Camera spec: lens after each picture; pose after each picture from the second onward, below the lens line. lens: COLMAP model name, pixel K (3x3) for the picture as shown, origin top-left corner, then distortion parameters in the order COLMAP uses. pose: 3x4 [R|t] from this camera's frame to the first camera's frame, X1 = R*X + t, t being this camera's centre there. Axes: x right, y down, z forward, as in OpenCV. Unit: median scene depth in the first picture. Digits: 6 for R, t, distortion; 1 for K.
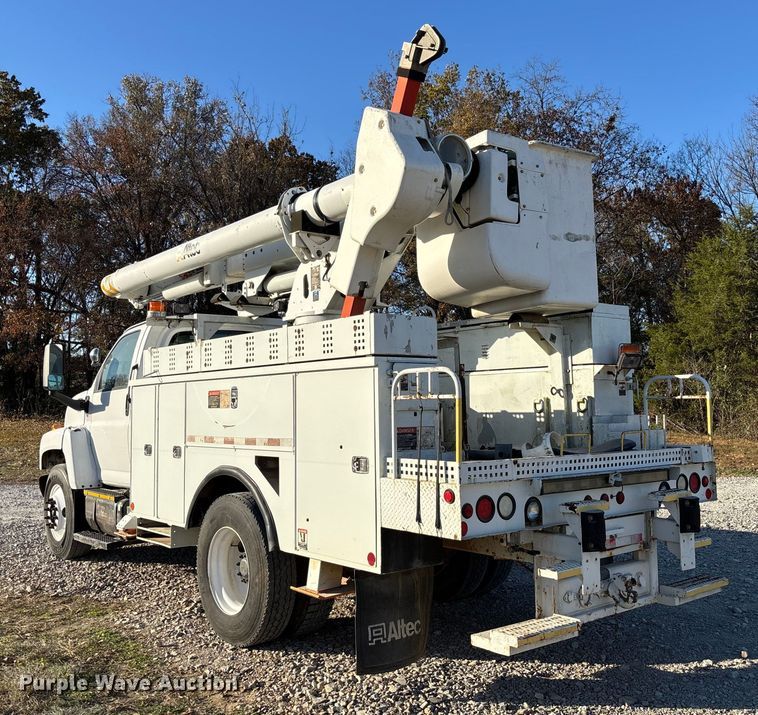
lens RADIAL K [[780.5, 0, 350.9], [0, 780.5, 335.7], [0, 0, 1]] dist [0.029389, 0.000000]
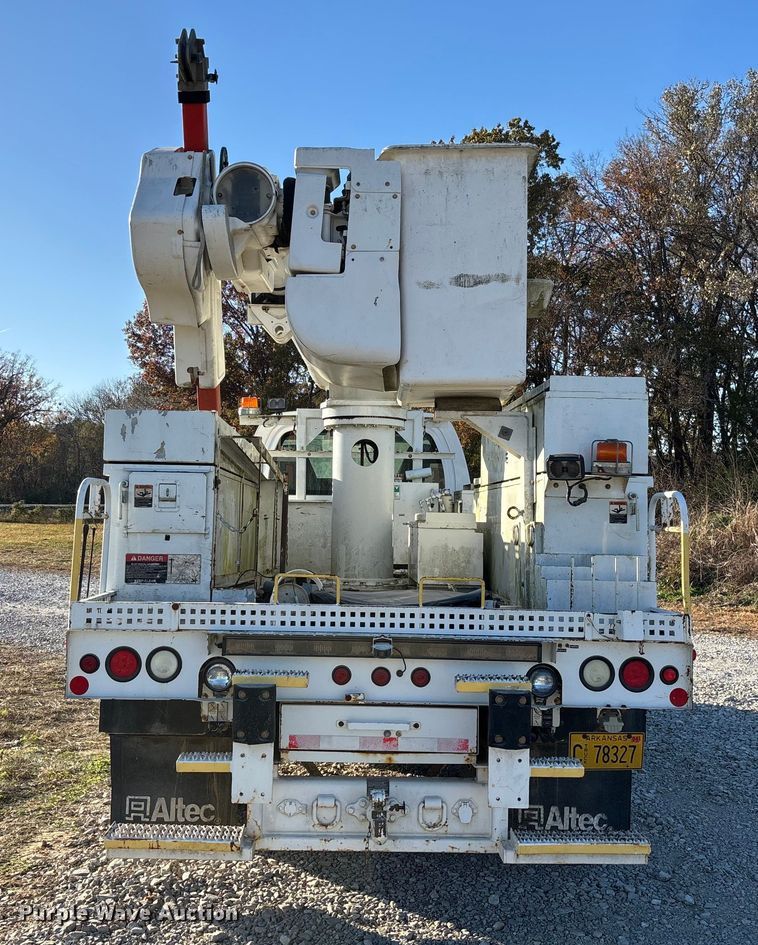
lens RADIAL K [[996.1, 0, 352.4], [0, 996.1, 445.2], [0, 0, 1]] dist [0.064768, 0.000000]
pose [[0.803545, -0.011606, -0.595131, 0.744106], [0.022310, 0.999695, 0.010627, 0.001959], [0.594826, -0.021816, 0.803558, 0.277971]]
